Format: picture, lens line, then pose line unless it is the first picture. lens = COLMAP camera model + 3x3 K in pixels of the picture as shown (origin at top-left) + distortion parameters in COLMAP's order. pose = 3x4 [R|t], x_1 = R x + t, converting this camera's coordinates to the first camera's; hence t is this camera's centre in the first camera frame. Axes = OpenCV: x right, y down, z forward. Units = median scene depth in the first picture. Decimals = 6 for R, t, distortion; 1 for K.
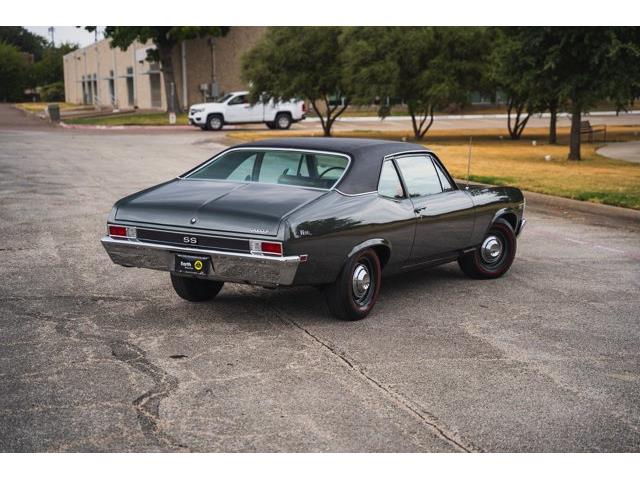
lens RADIAL K [[1204.6, 0, 320.0], [0, 1204.6, 240.0], [0, 0, 1]] dist [0.277346, 0.134894]
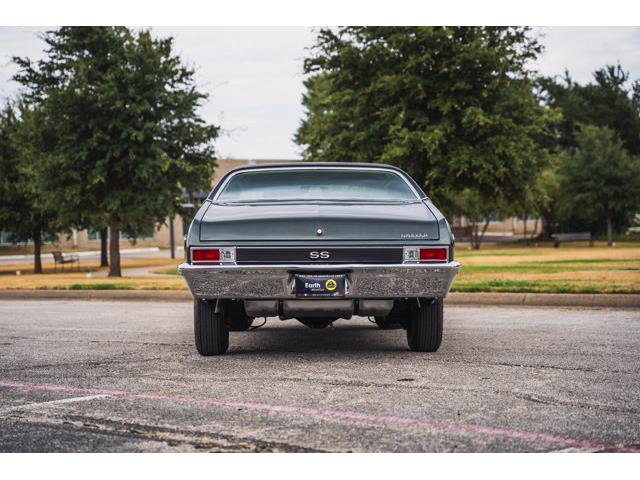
lens RADIAL K [[1204.6, 0, 320.0], [0, 1204.6, 240.0], [0, 0, 1]] dist [0.277346, 0.134894]
pose [[0.856081, -0.026491, 0.516163, -0.242162], [0.093775, 0.990071, -0.104719, 0.034665], [-0.508264, 0.138051, 0.850065, 0.136016]]
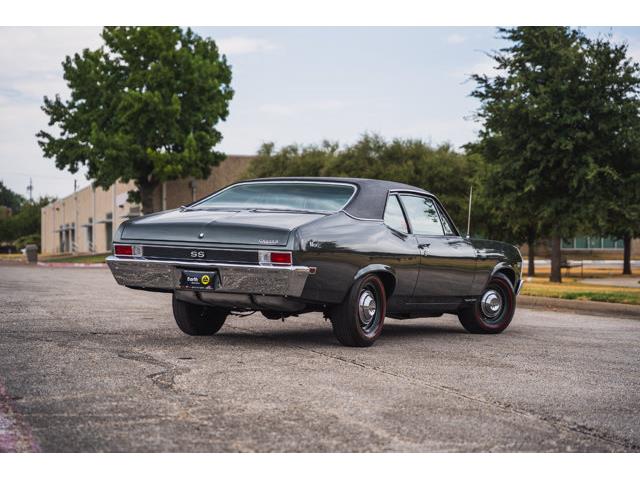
lens RADIAL K [[1204.6, 0, 320.0], [0, 1204.6, 240.0], [0, 0, 1]] dist [0.277346, 0.134894]
pose [[0.999658, 0.014940, 0.021480, -0.012968], [-0.011992, 0.991265, -0.131340, 0.053542], [-0.023254, 0.131038, 0.991105, 0.005201]]
